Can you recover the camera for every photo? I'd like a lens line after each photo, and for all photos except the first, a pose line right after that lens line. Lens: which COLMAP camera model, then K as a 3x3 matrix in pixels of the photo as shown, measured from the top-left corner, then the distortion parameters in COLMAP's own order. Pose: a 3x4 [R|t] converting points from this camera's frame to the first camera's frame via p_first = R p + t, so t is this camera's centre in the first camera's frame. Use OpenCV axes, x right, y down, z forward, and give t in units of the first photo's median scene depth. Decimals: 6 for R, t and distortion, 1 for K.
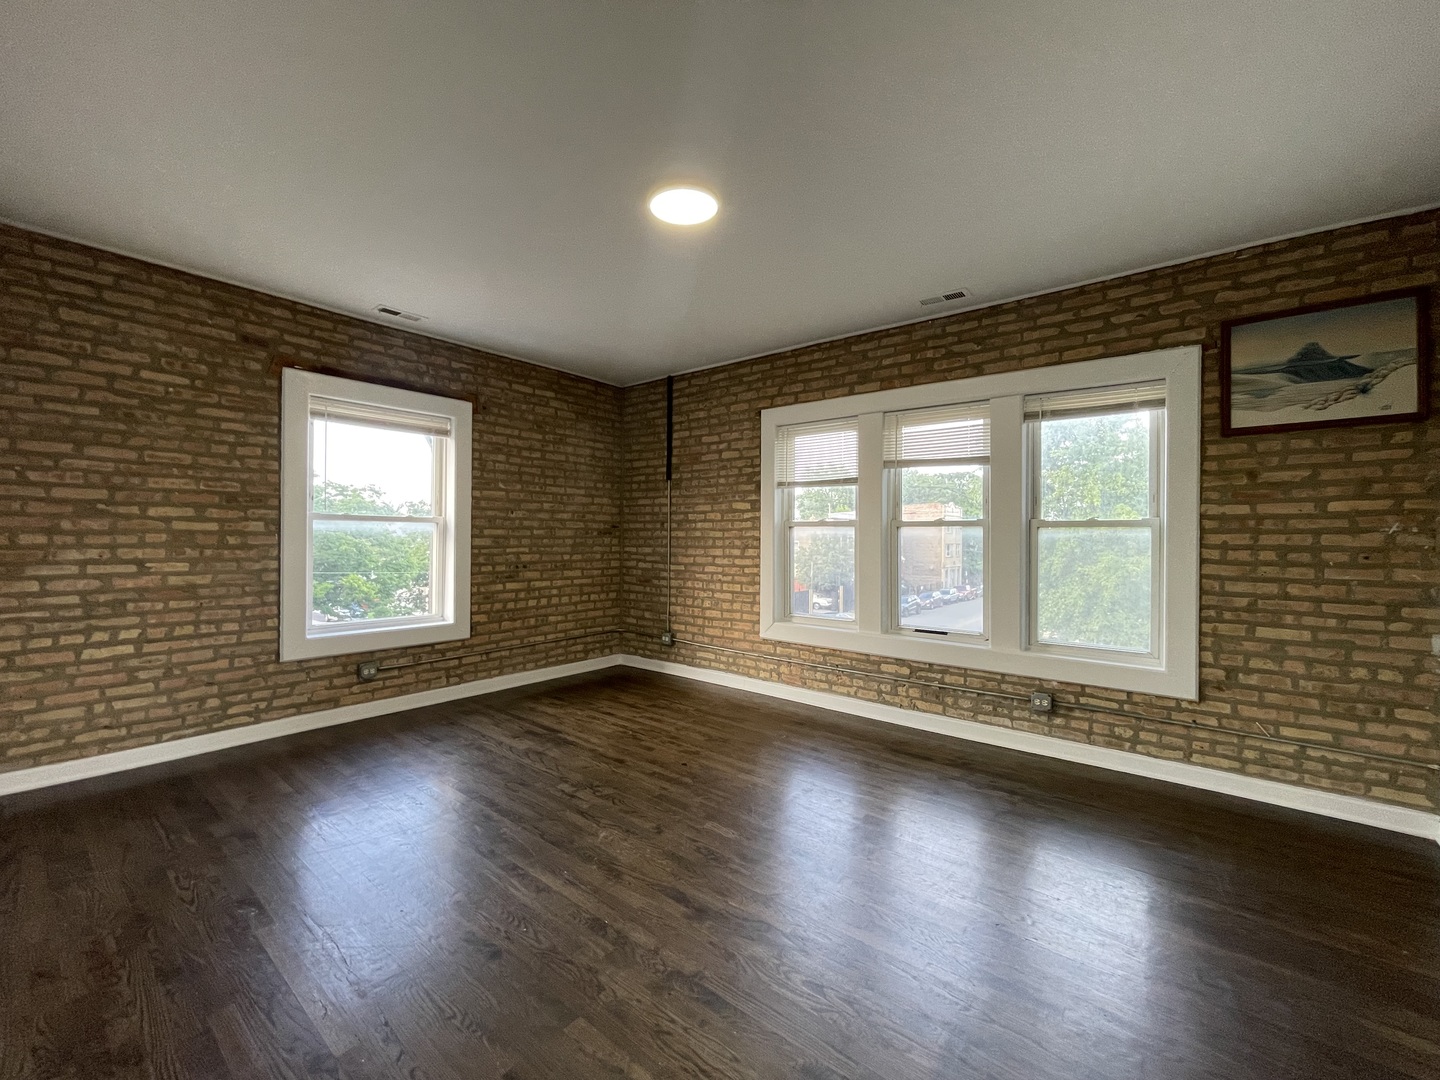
lens RADIAL K [[582.4, 0, 717.2], [0, 582.4, 538.7], [0, 0, 1]] dist [-0.001042, -0.000277]
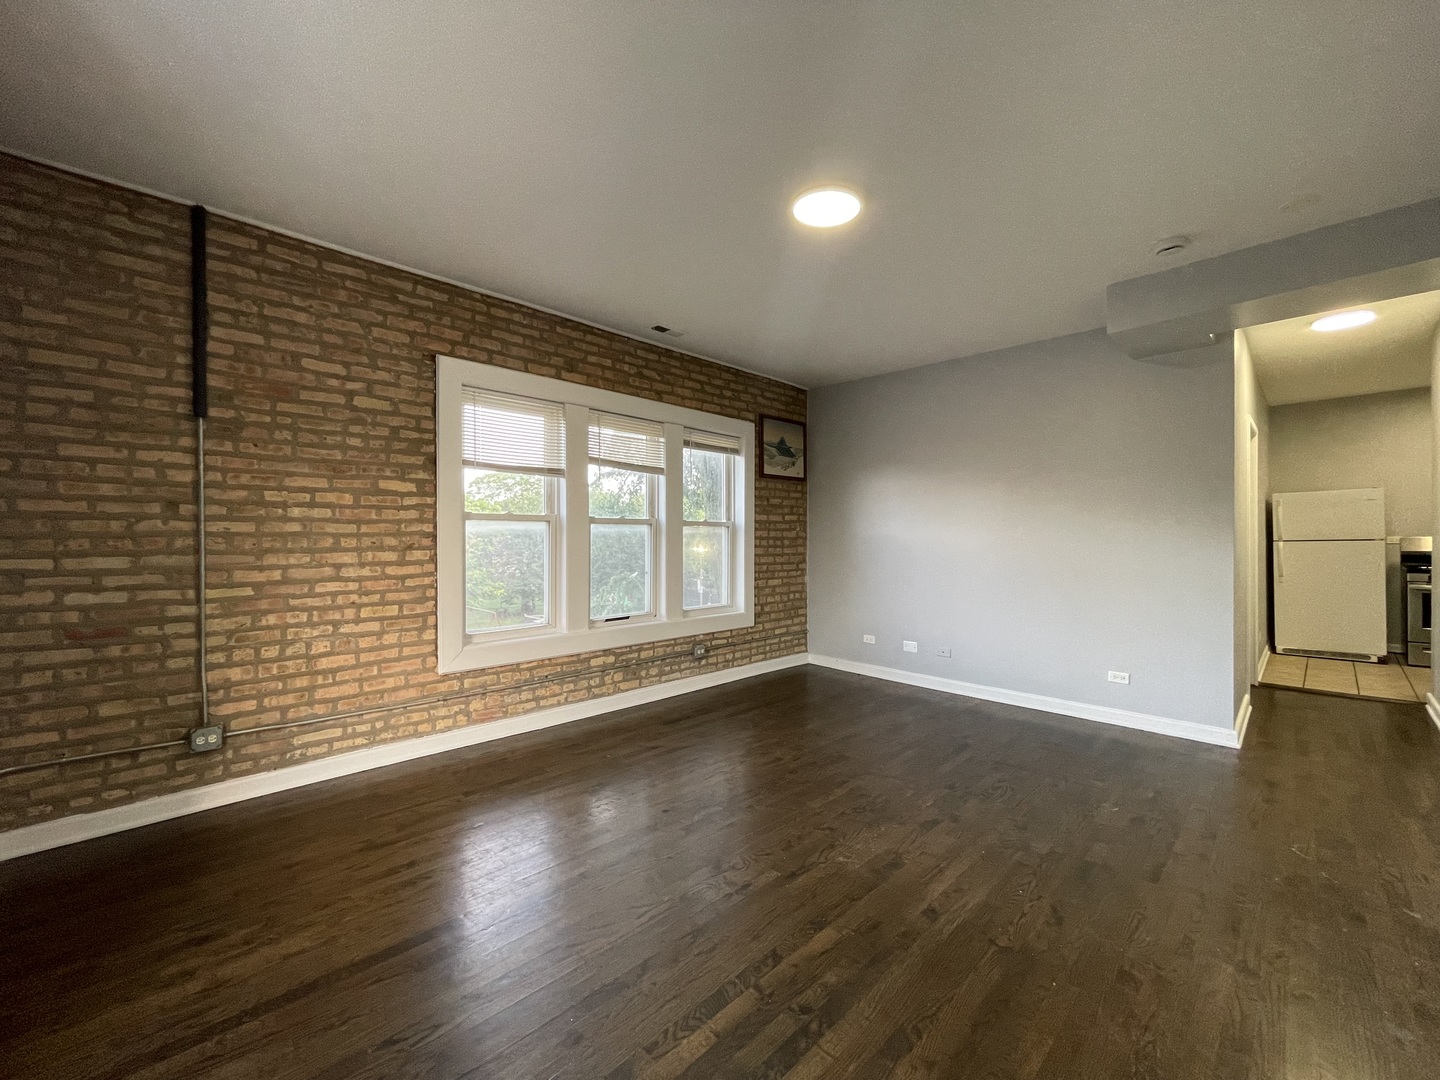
lens RADIAL K [[582.4, 0, 717.2], [0, 582.4, 538.7], [0, 0, 1]] dist [-0.001042, -0.000277]
pose [[0.115930, -0.008111, 0.993224, -0.587766], [0.006887, 0.999949, 0.007362, 0.001234], [-0.993233, 0.005987, 0.115980, 0.573134]]
